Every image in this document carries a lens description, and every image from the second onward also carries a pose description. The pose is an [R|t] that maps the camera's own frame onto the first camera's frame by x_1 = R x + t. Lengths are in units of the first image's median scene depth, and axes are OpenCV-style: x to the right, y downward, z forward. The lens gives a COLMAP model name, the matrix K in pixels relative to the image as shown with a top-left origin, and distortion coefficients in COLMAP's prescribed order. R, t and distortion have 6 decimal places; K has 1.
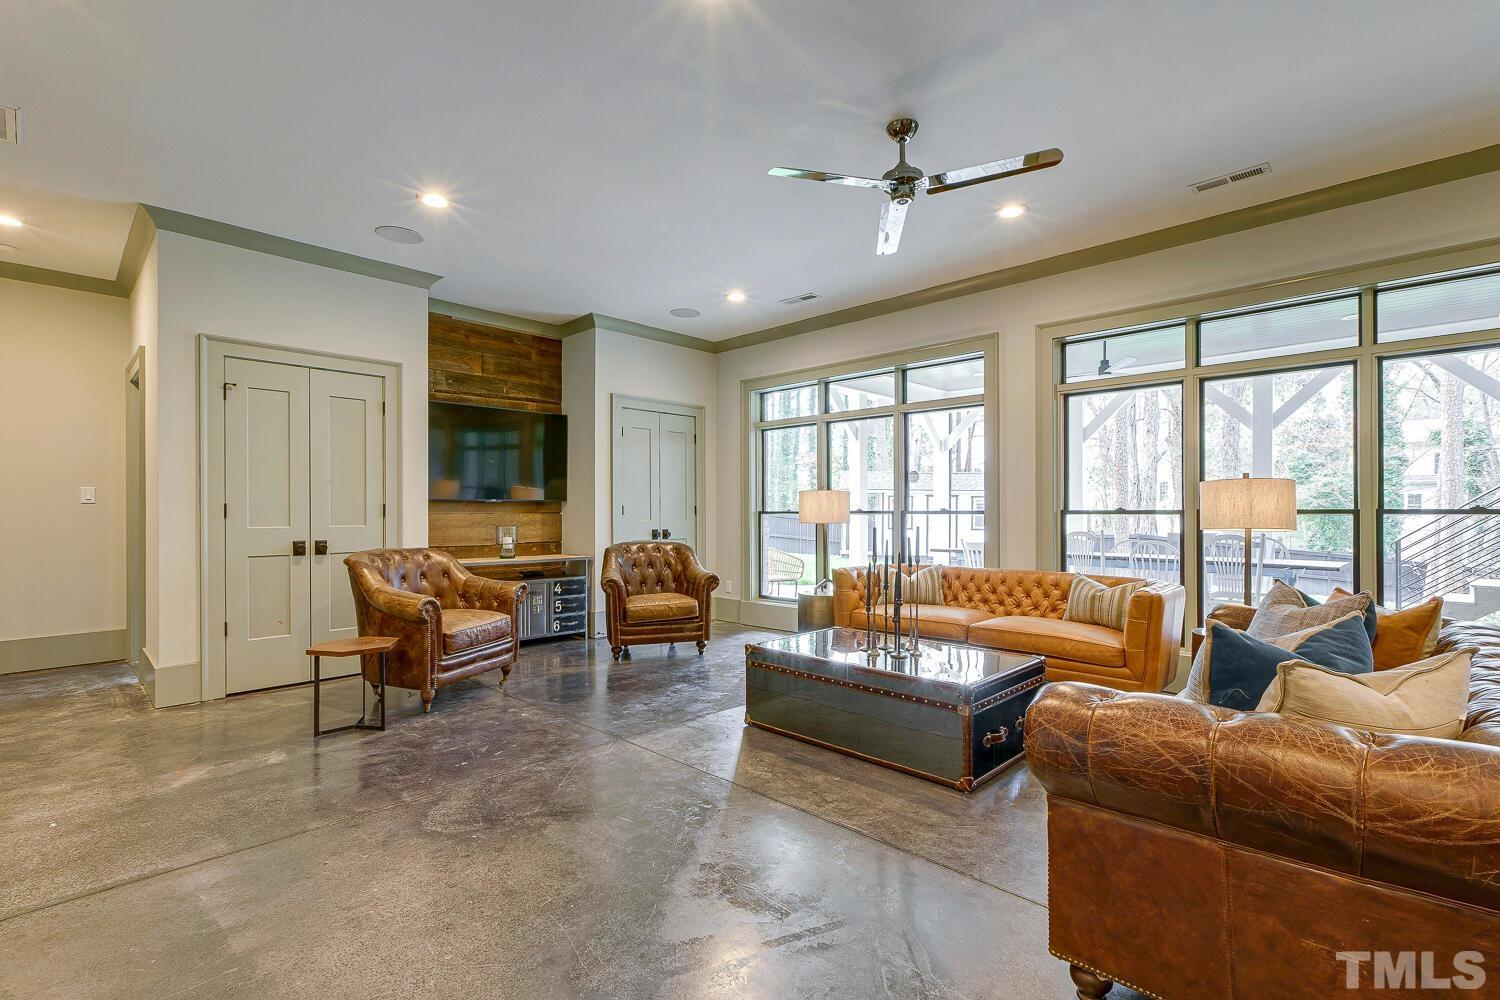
lens RADIAL K [[680.3, 0, 740.5], [0, 680.3, 511.2], [0, 0, 1]] dist [-0.000783, 0.000357]
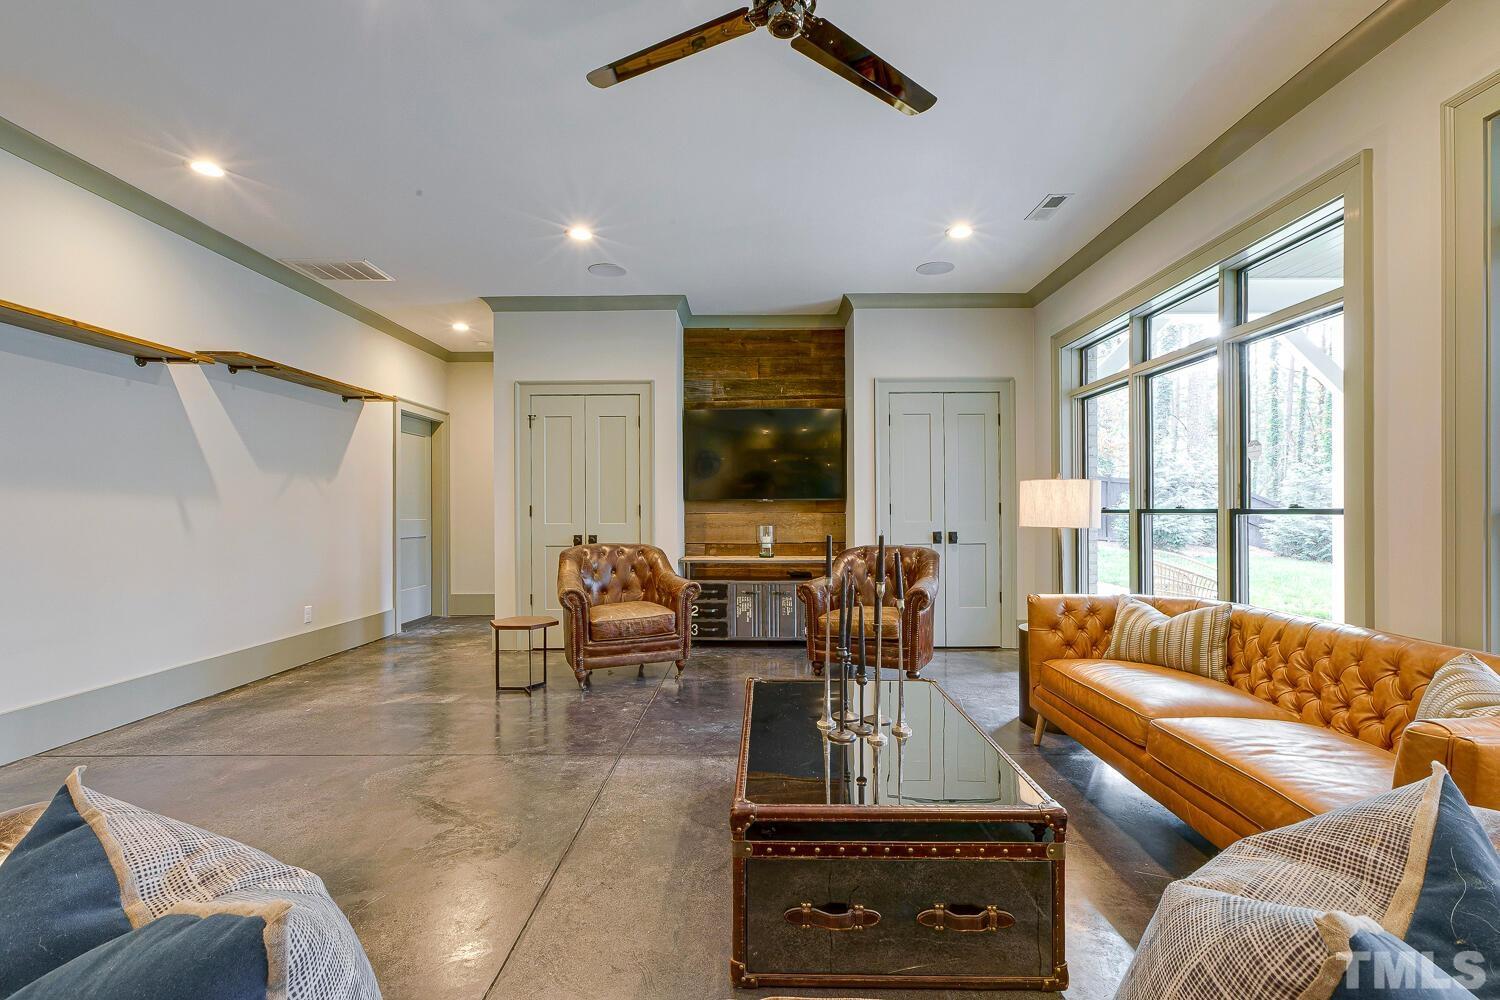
lens RADIAL K [[680.3, 0, 740.5], [0, 680.3, 511.2], [0, 0, 1]] dist [-0.000783, 0.000357]
pose [[0.694216, -0.001538, -0.719765, 0.358894], [0.003444, 0.999993, 0.001185, -0.000491], [0.719759, -0.003301, 0.694217, 0.274008]]
